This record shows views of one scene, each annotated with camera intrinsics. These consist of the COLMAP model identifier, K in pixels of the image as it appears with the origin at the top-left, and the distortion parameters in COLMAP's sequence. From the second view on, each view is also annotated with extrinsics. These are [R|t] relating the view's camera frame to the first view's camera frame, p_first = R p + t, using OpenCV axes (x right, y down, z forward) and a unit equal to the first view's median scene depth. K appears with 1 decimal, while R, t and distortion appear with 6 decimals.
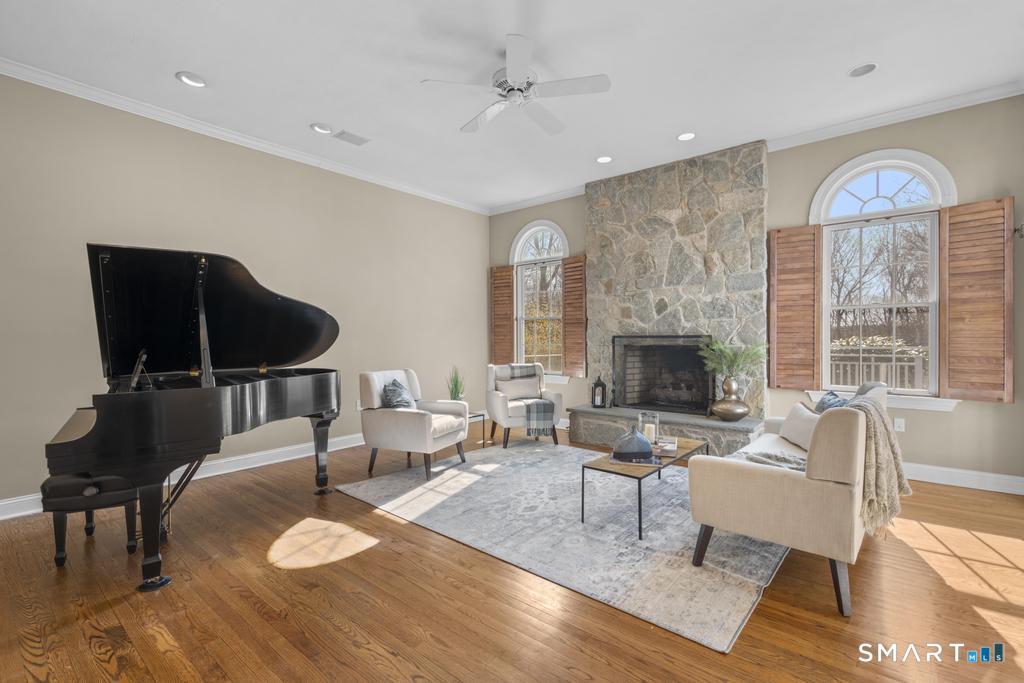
lens RADIAL K [[461.9, 0, 510.9], [0, 461.9, 339.4], [0, 0, 1]] dist [-0.002464, 0.001813]
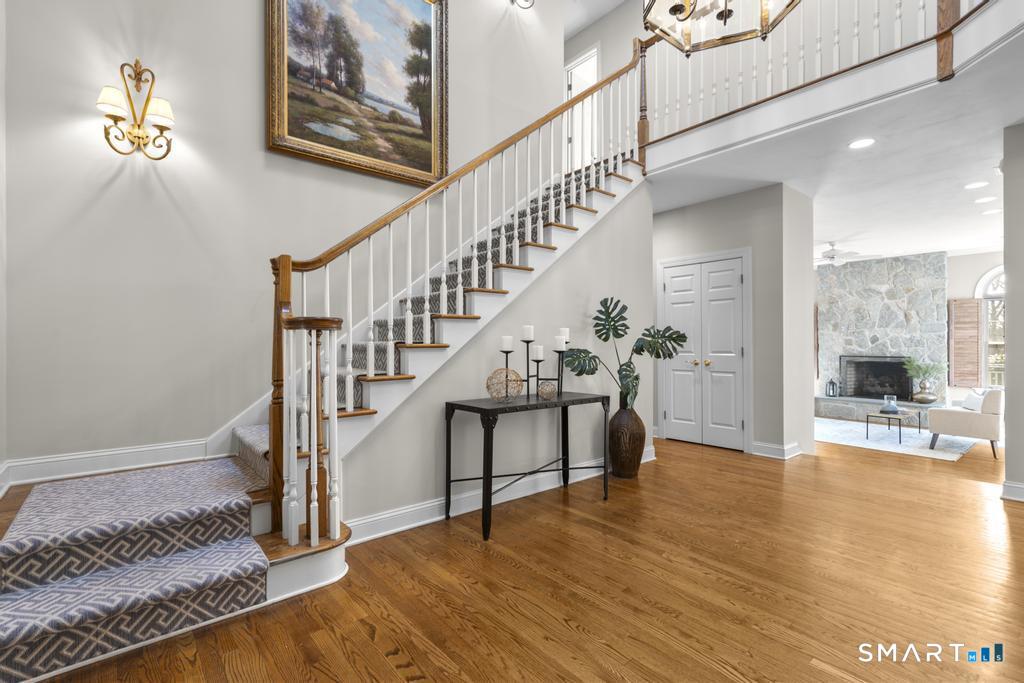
lens RADIAL K [[461.9, 0, 510.9], [0, 461.9, 341.2], [0, 0, 1]] dist [-0.002464, 0.001813]
pose [[0.982525, 0.001085, -0.186128, -0.744595], [-0.001490, 0.999997, -0.002035, -0.062091], [0.186125, 0.002277, 0.982523, -1.035352]]
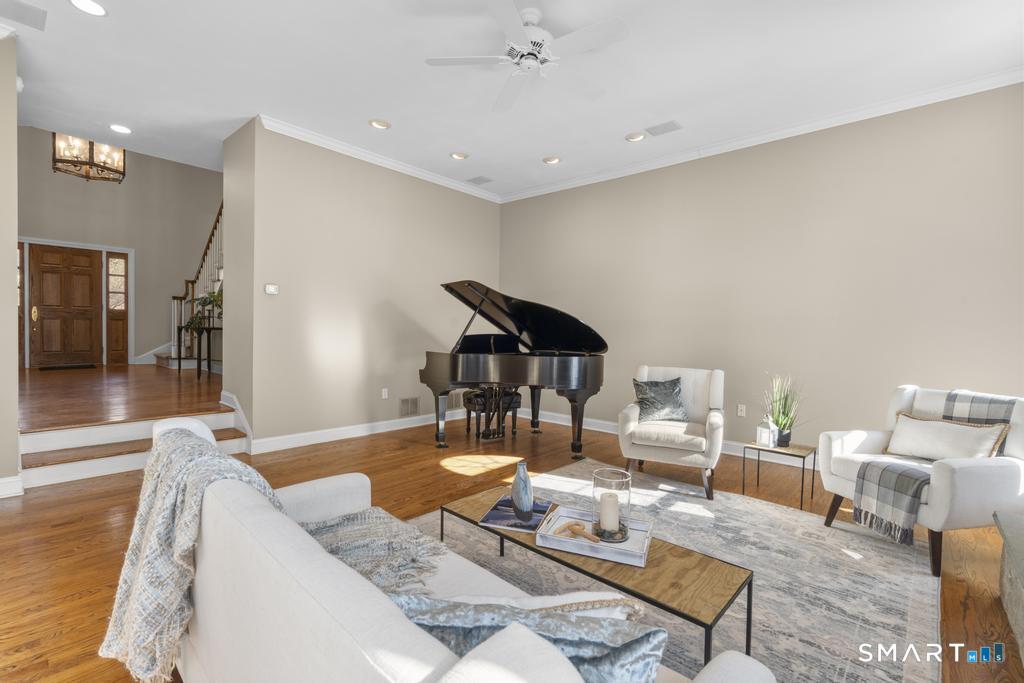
lens RADIAL K [[461.9, 0, 510.1], [0, 461.9, 343.7], [0, 0, 1]] dist [-0.002464, 0.001813]
pose [[-0.043863, 0.024660, -0.998733, 0.672658], [-0.028378, 0.999261, 0.025919, 0.007246], [0.998634, 0.029478, -0.043131, 0.740201]]
